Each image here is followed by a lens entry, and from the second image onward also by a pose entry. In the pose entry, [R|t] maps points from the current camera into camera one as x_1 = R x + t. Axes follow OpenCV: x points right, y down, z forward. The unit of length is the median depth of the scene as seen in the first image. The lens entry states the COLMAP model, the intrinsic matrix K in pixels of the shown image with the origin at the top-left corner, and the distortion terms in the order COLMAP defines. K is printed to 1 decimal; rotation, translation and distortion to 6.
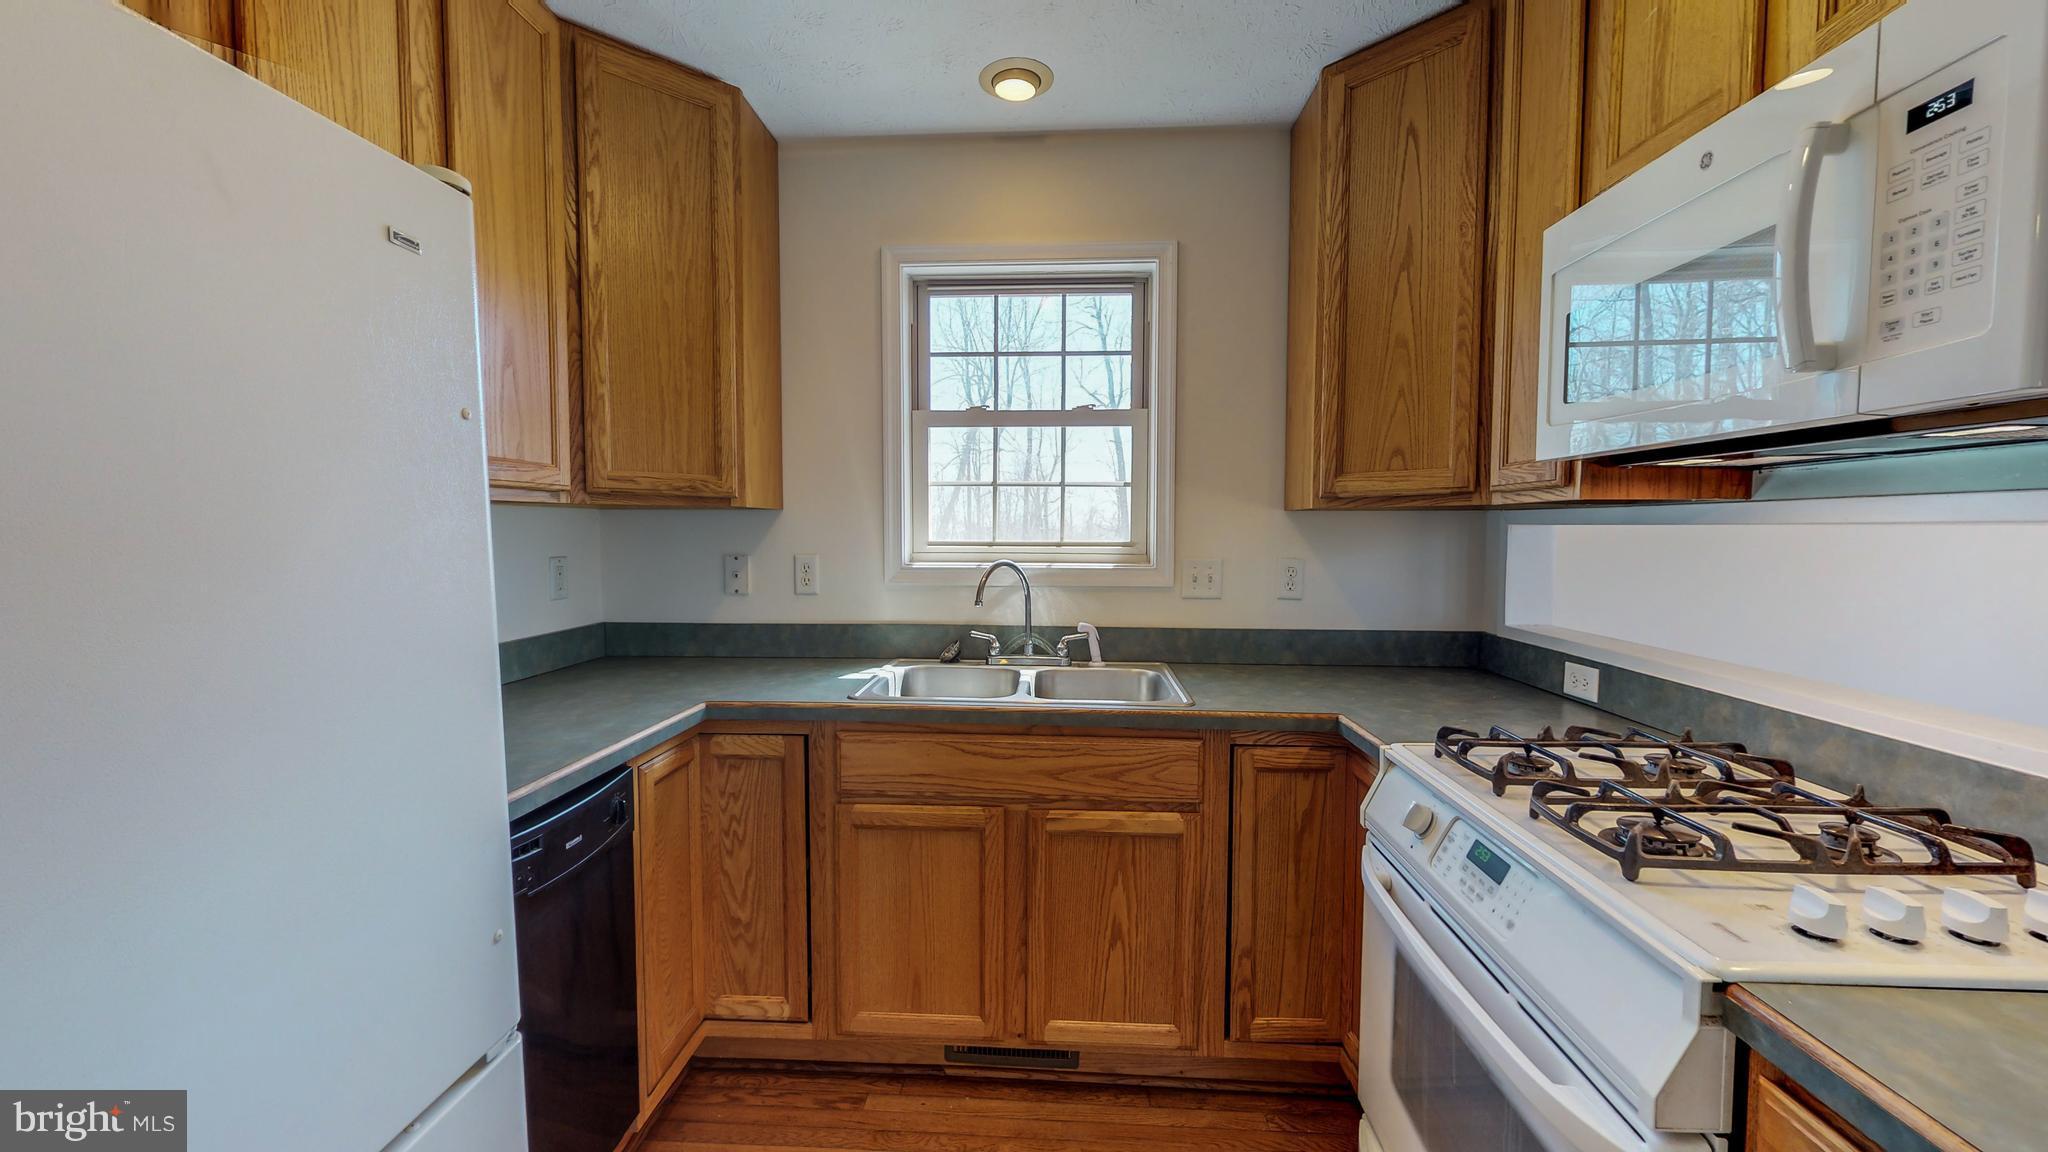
lens RADIAL K [[787.8, 0, 1024.0], [0, 787.8, 576.0], [0, 0, 1]] dist [-0.001105, -0.000290]
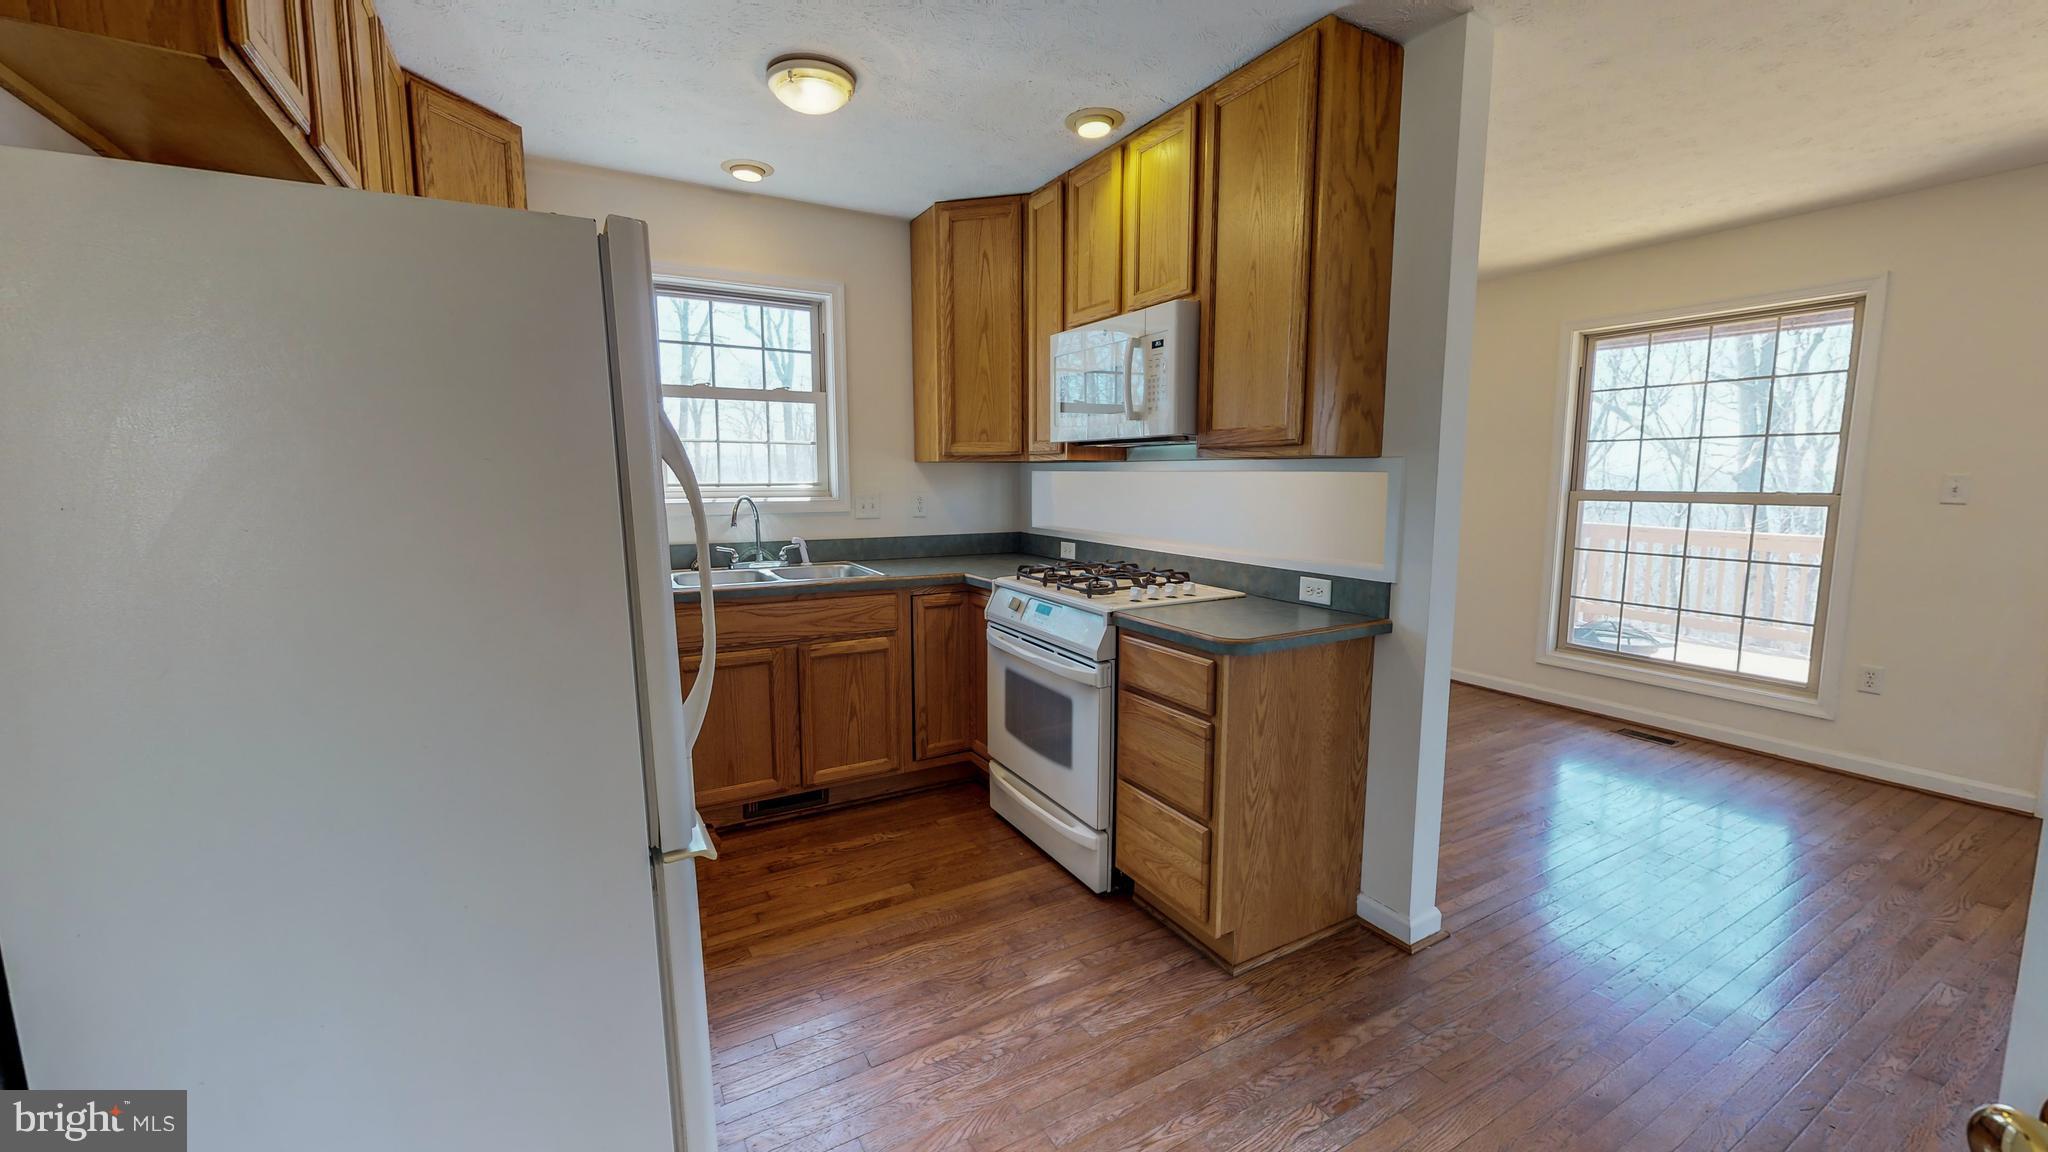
lens RADIAL K [[788.9, 0, 1024.9], [0, 788.9, 571.5], [0, 0, 1]] dist [-0.000071, -0.000042]
pose [[0.836084, -0.069452, 0.544187, -0.470623], [0.033783, 0.996590, 0.075286, 0.033166], [-0.547560, -0.044561, 0.835579, -0.606546]]
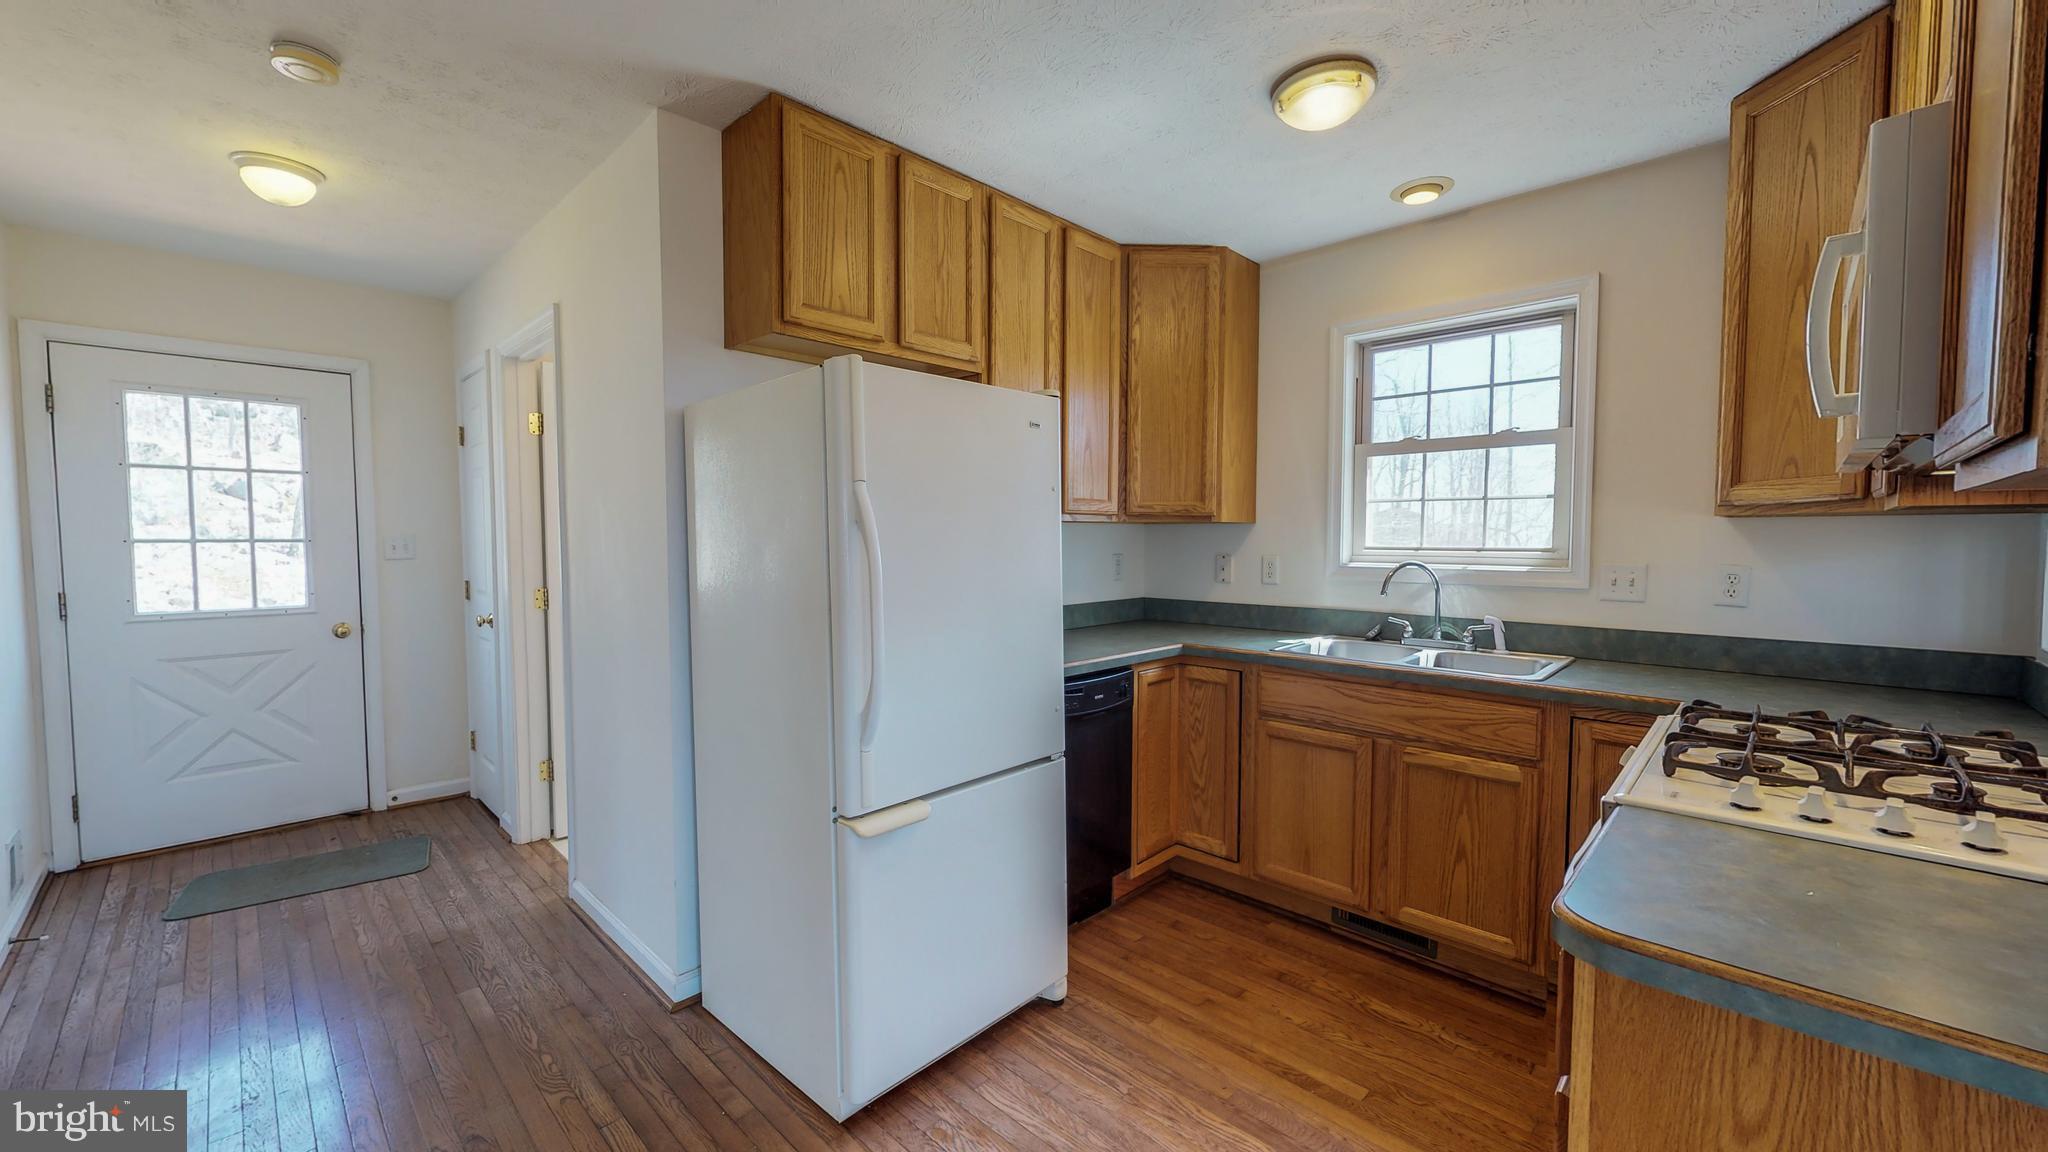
lens RADIAL K [[787.8, 0, 1024.0], [0, 787.8, 576.0], [0, 0, 1]] dist [-0.001105, -0.000290]
pose [[0.756291, 0.031045, -0.653499, 0.393167], [-0.038224, 0.999264, 0.003235, 0.028215], [0.653118, 0.022533, 0.756921, -0.430026]]
